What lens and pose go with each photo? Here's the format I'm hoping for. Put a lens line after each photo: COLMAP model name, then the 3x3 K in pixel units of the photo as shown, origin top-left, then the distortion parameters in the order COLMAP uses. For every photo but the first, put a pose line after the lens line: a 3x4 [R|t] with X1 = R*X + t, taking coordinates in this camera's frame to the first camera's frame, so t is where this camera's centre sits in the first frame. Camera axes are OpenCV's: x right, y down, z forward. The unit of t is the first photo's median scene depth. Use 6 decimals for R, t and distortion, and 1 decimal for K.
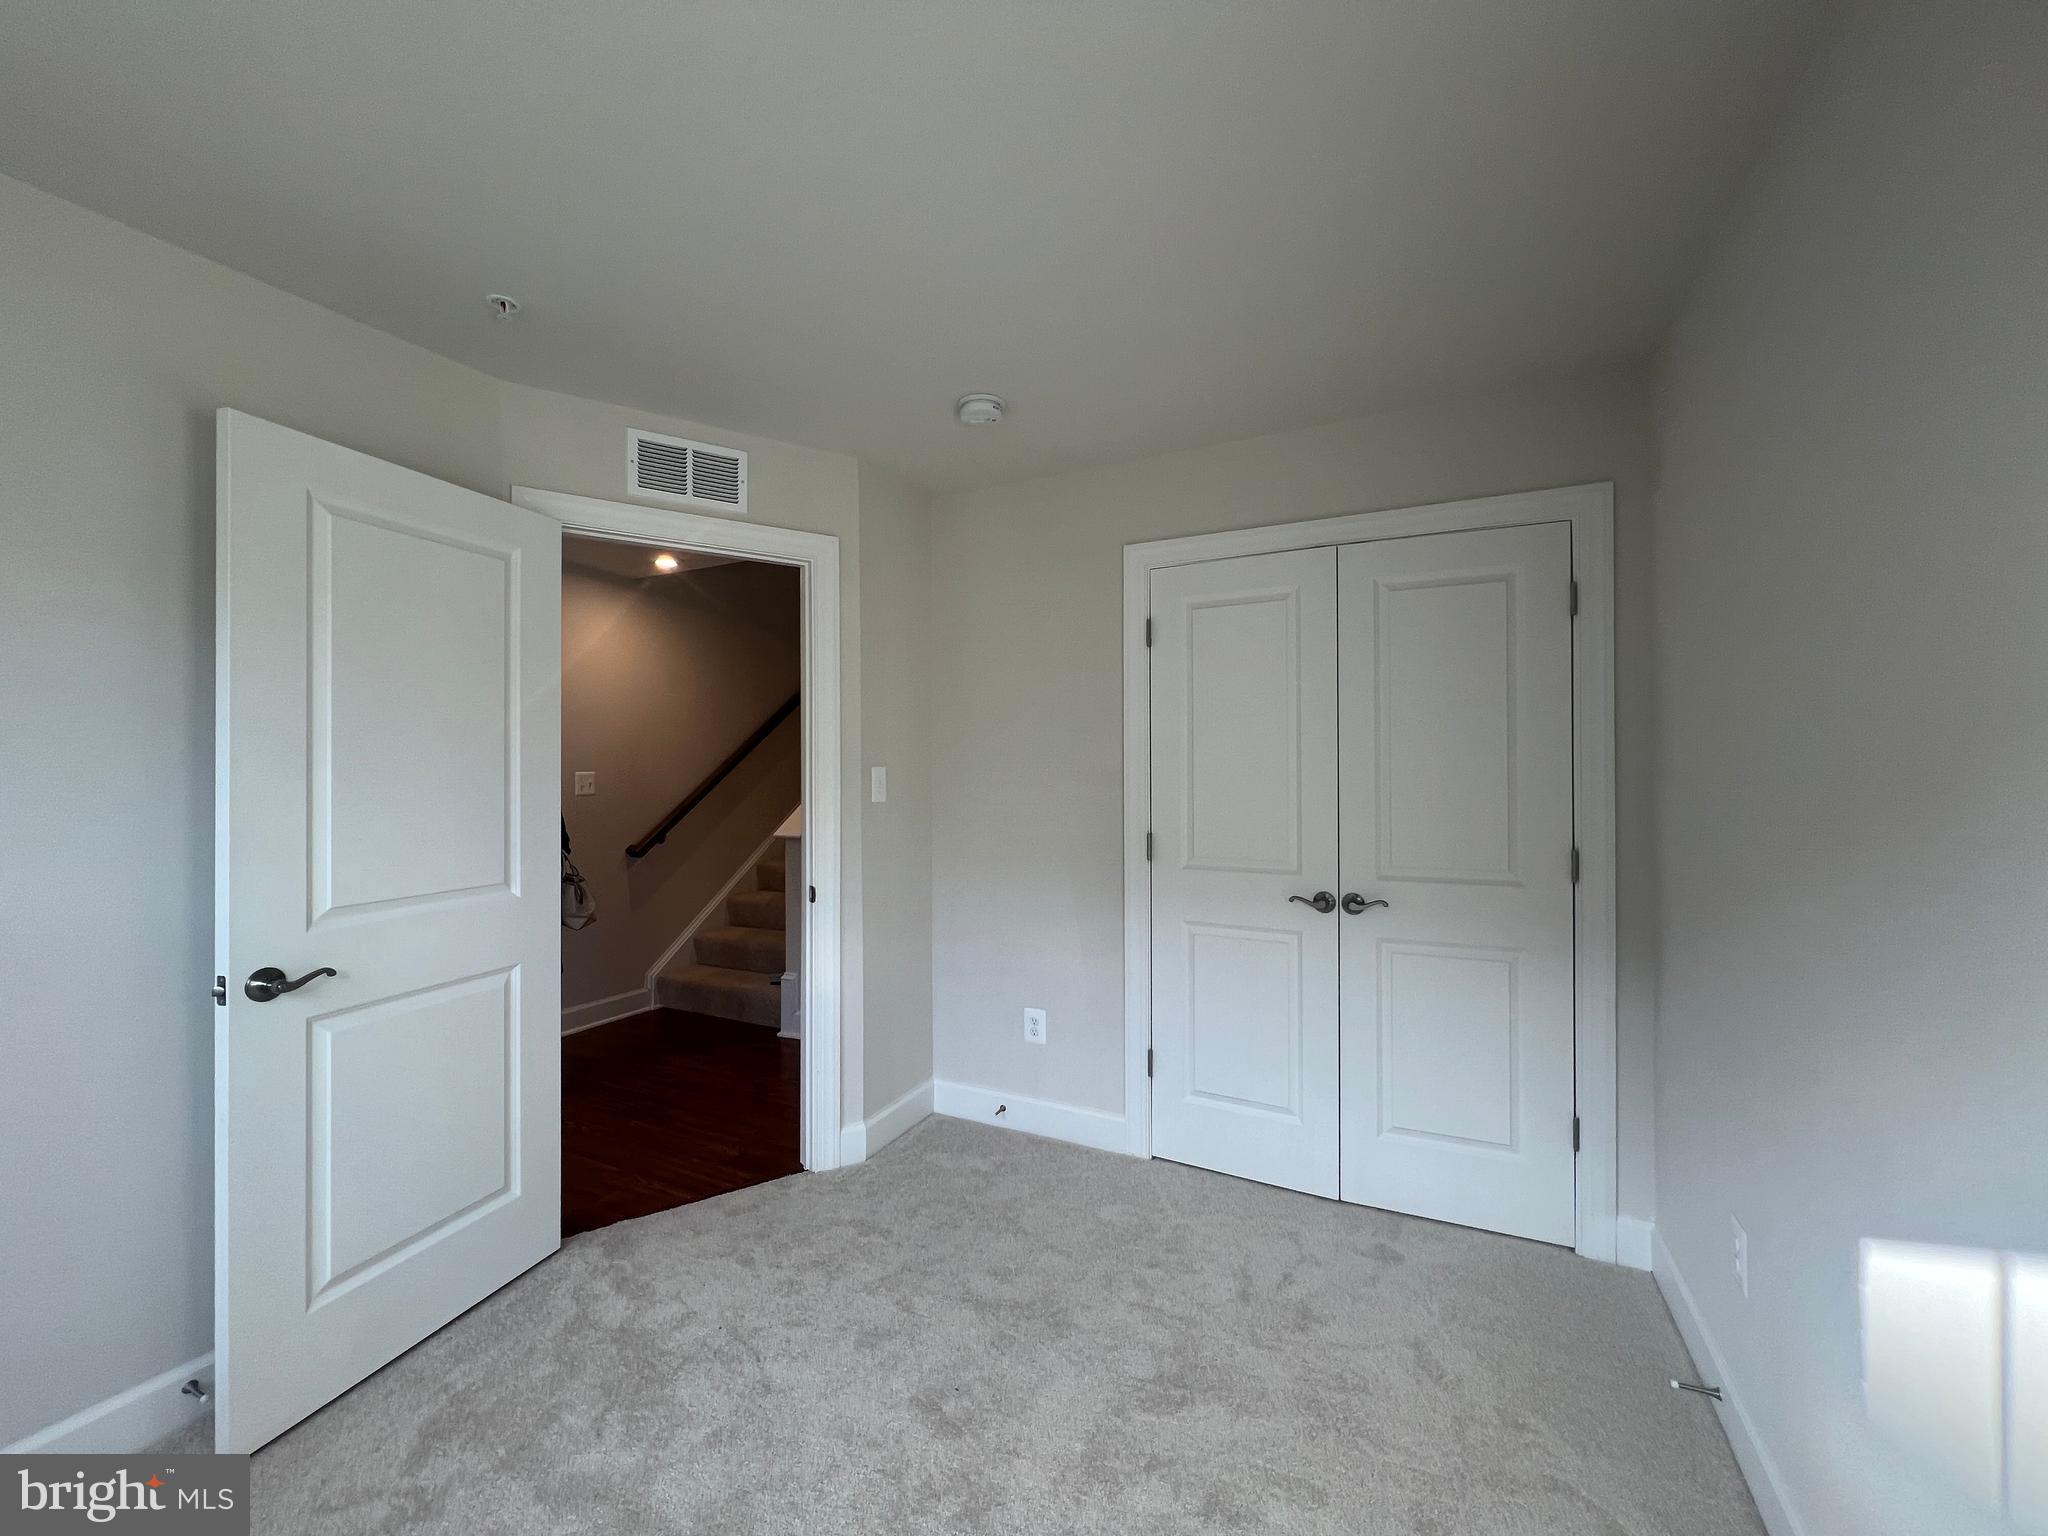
lens RADIAL K [[817.7, 0, 1014.4], [0, 817.7, 767.1], [0, 0, 1]] dist [-0.002974, 0.001039]
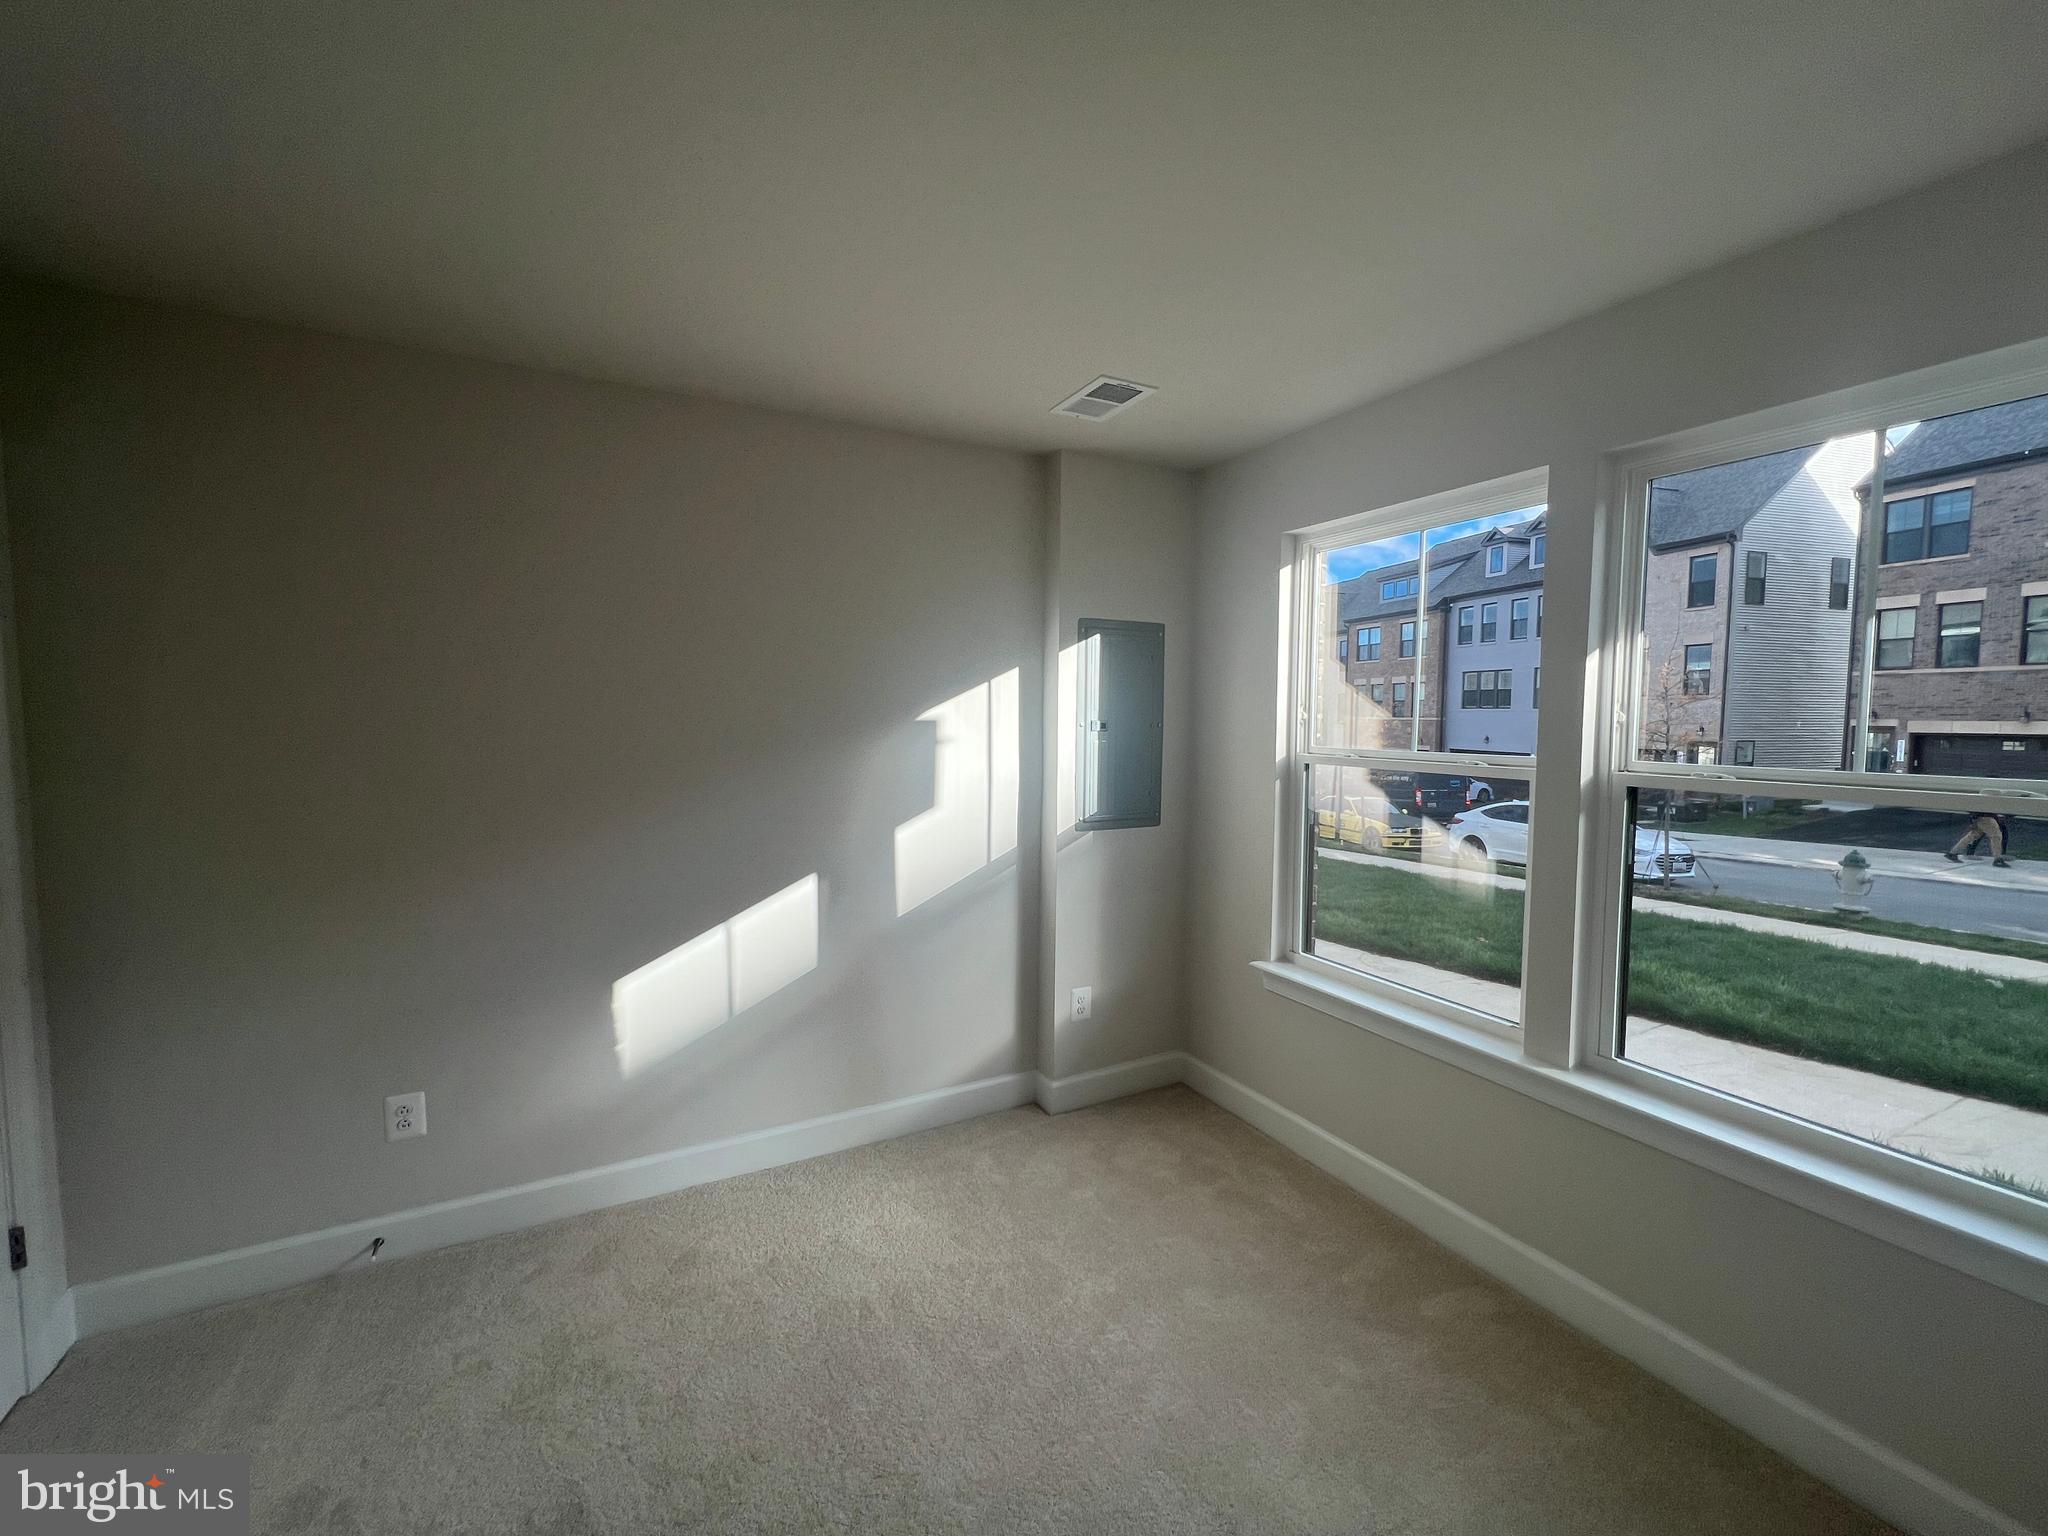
lens RADIAL K [[817.7, 0, 1018.2], [0, 817.7, 769.0], [0, 0, 1]] dist [-0.002974, 0.001039]
pose [[-0.818049, -0.040911, 0.573692, -0.461599], [-0.004199, 0.997865, 0.065173, -0.054273], [-0.575134, 0.050905, -0.816474, 0.949127]]
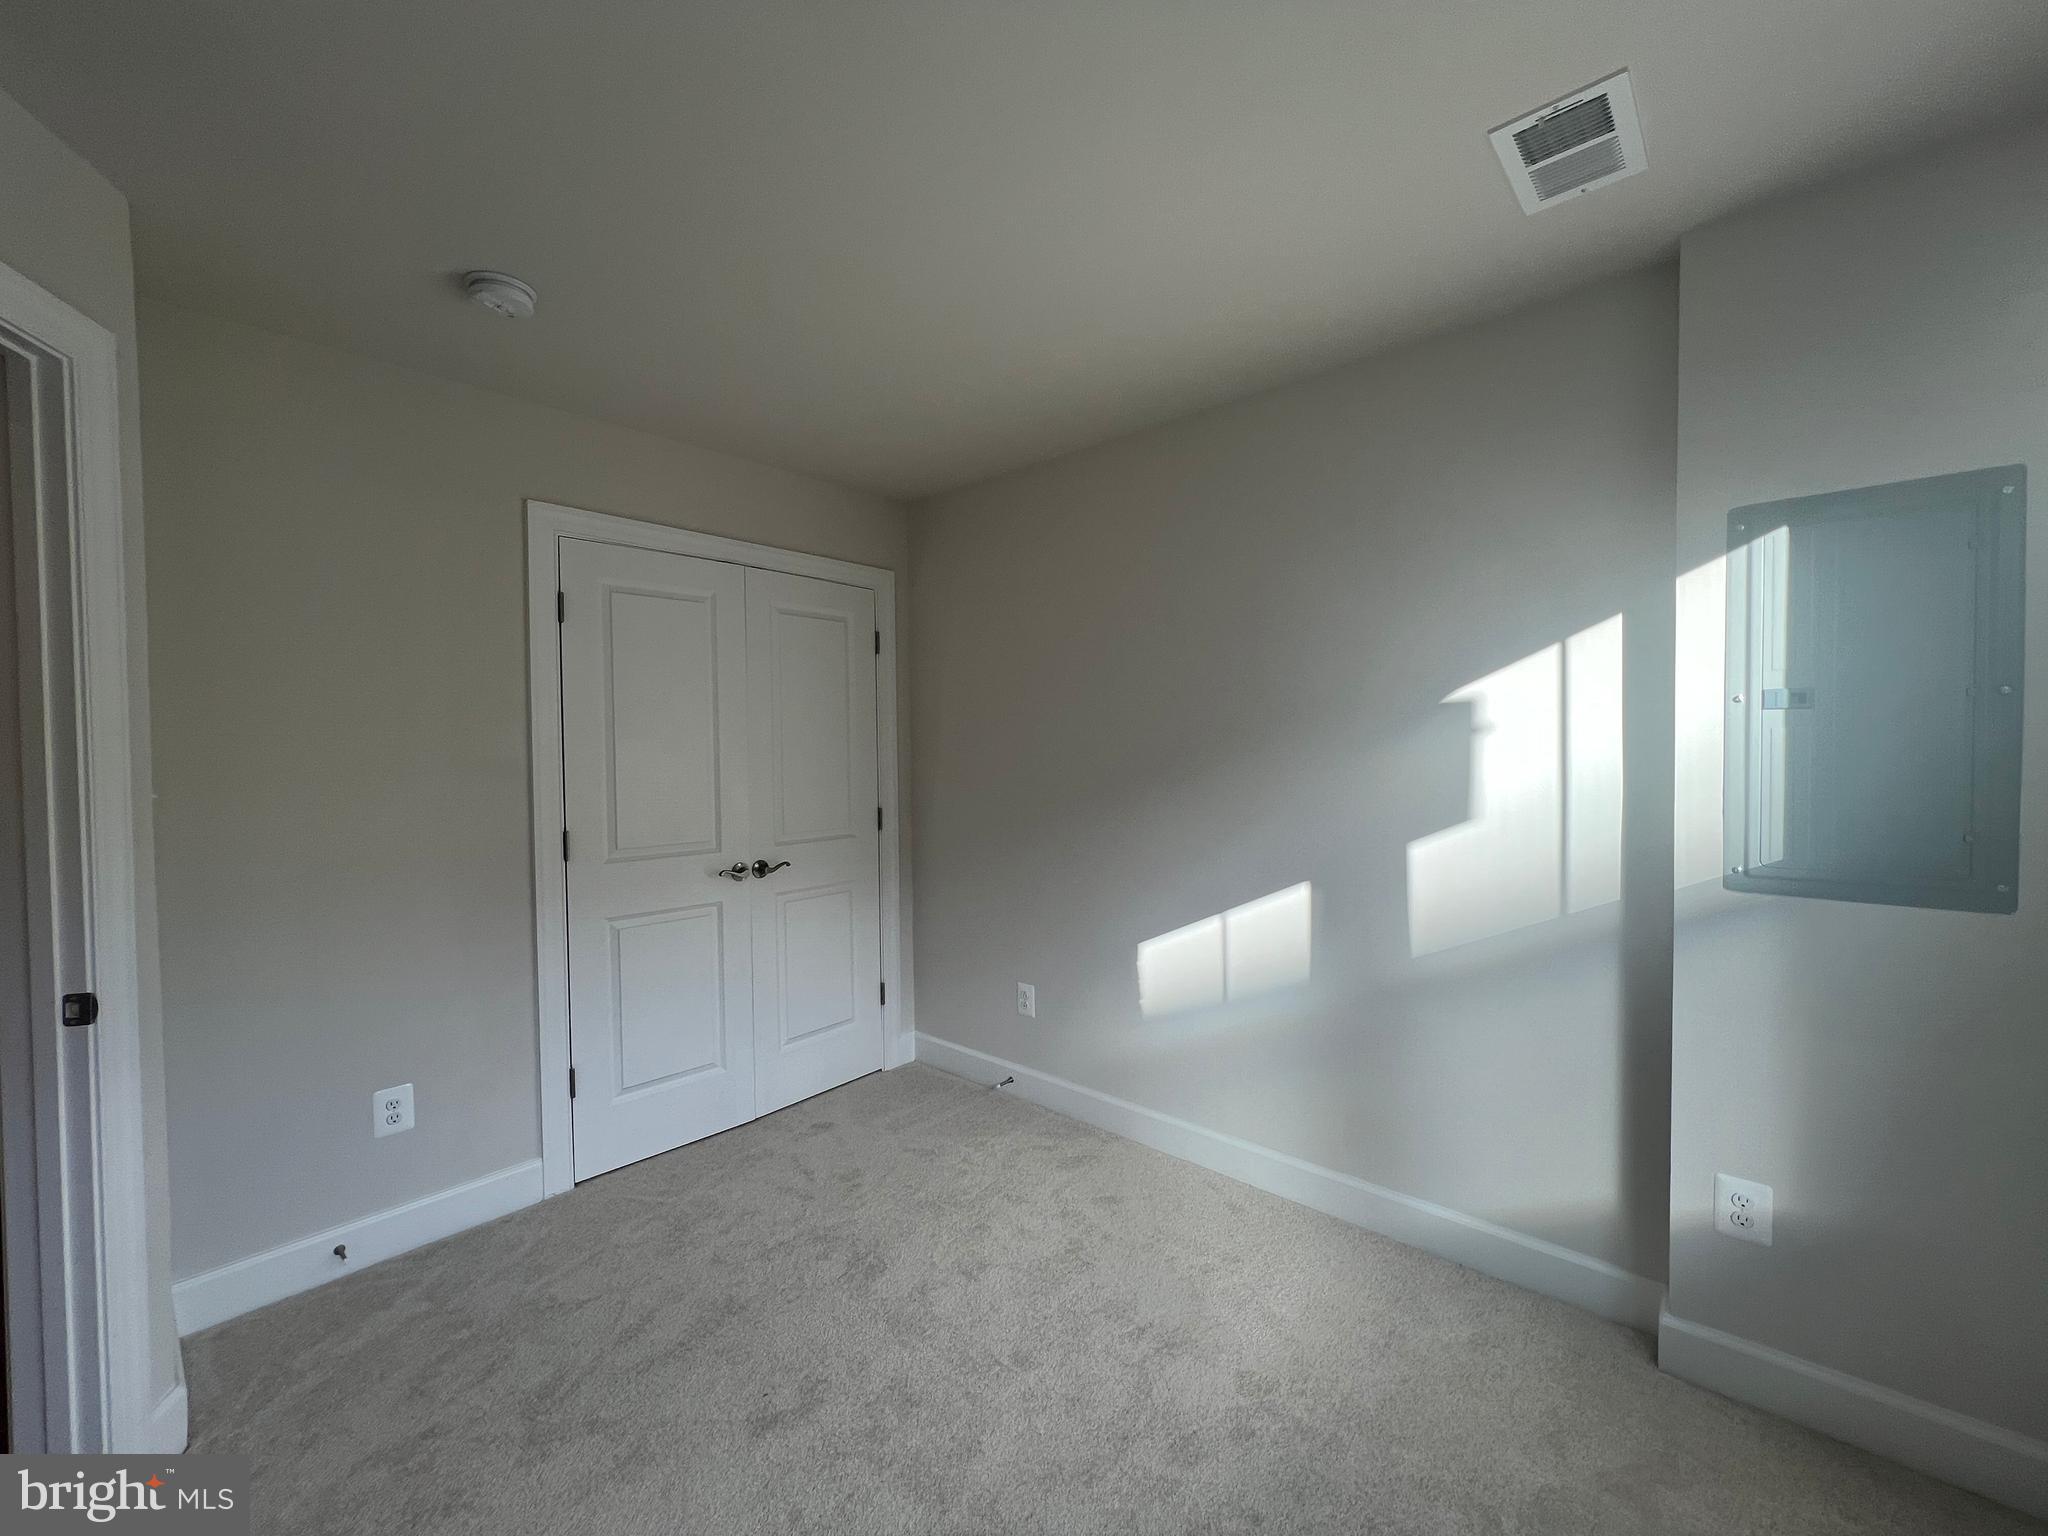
lens RADIAL K [[817.7, 0, 1019.7], [0, 817.7, 767.7], [0, 0, 1]] dist [-0.002974, 0.001039]
pose [[0.257920, -0.022737, 0.965899, -0.639574], [0.007866, 0.999739, 0.021433, -0.004388], [-0.966134, 0.002070, 0.258031, 0.317169]]
